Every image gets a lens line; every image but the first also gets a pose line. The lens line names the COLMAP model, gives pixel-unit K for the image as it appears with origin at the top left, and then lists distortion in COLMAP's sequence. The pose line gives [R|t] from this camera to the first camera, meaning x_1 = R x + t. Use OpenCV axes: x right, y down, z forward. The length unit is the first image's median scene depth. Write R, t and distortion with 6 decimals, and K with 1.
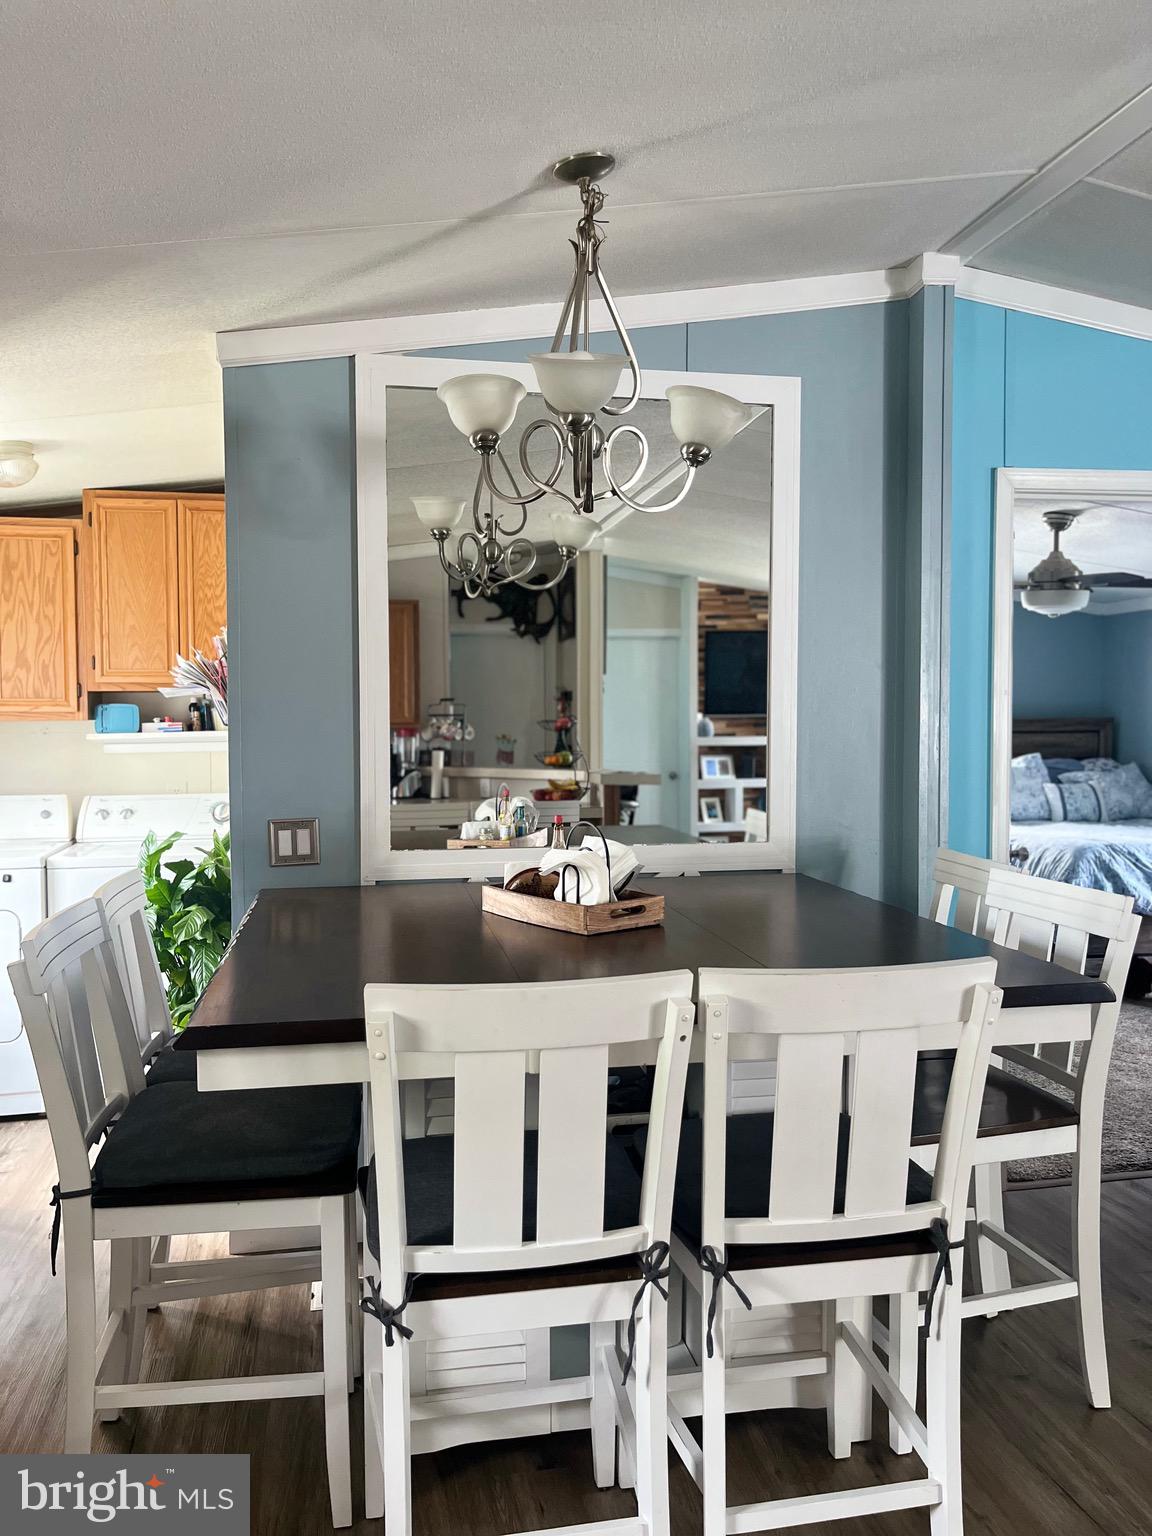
lens RADIAL K [[1161.7, 0, 577.6], [0, 1161.7, 761.0], [0, 0, 1]] dist [0.063662, -0.089017]
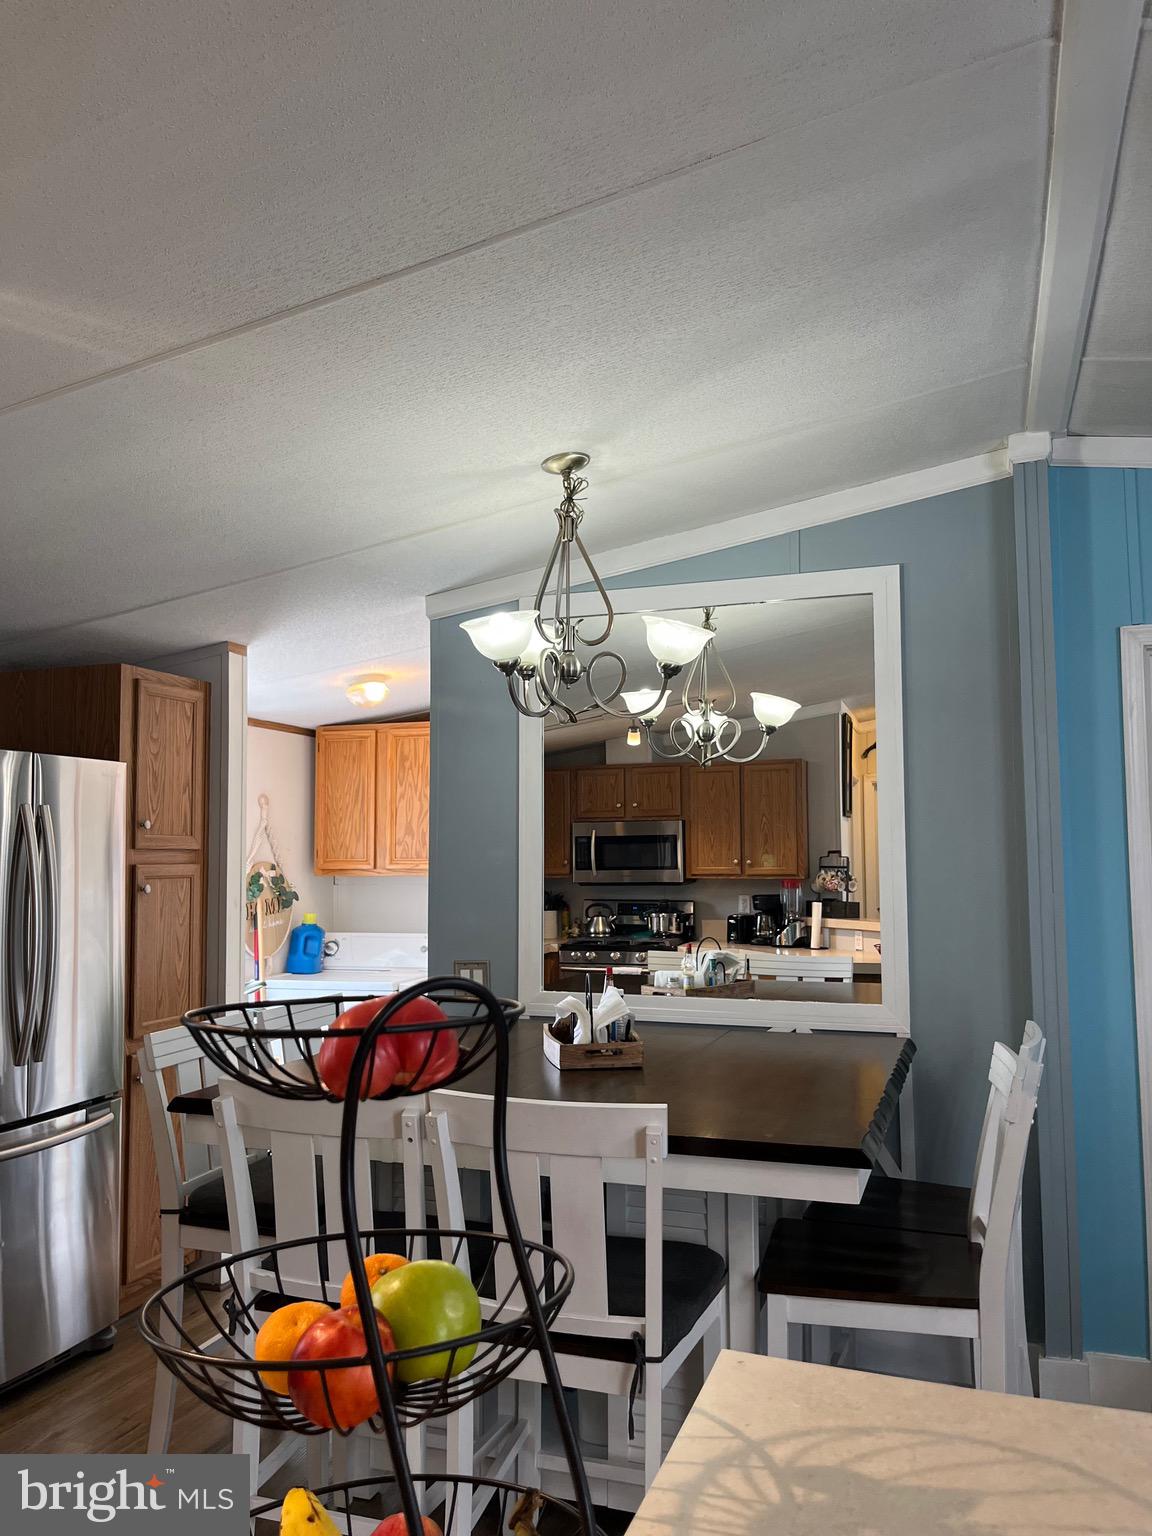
lens RADIAL K [[1161.7, 0, 577.6], [0, 1161.7, 761.0], [0, 0, 1]] dist [0.063662, -0.089017]
pose [[0.867403, -0.041090, -0.495907, 0.336267], [-0.018954, 0.993133, -0.115444, -0.014854], [0.497245, 0.109536, 0.860668, -0.035923]]
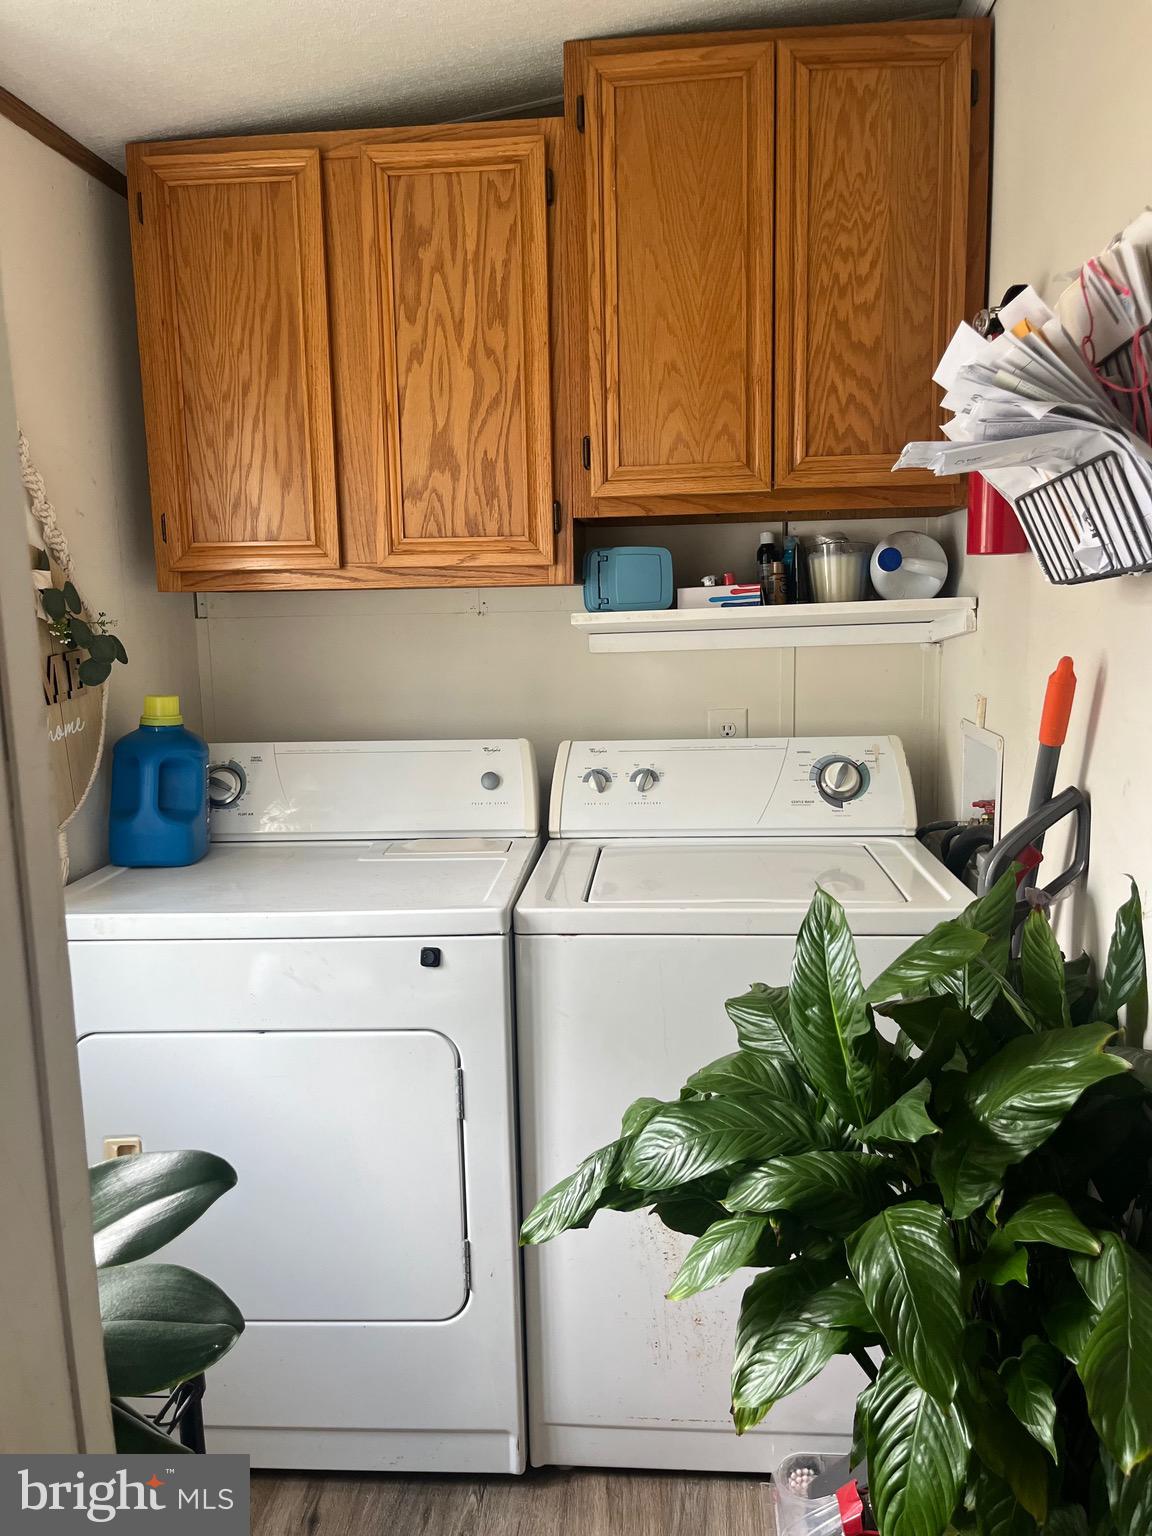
lens RADIAL K [[1161.7, 0, 577.6], [0, 1161.7, 761.0], [0, 0, 1]] dist [0.063662, -0.089017]
pose [[0.955443, 0.029984, -0.293649, -0.281296], [0.001882, 0.994188, 0.107638, -0.014394], [0.295170, -0.103394, 0.949834, 0.560801]]
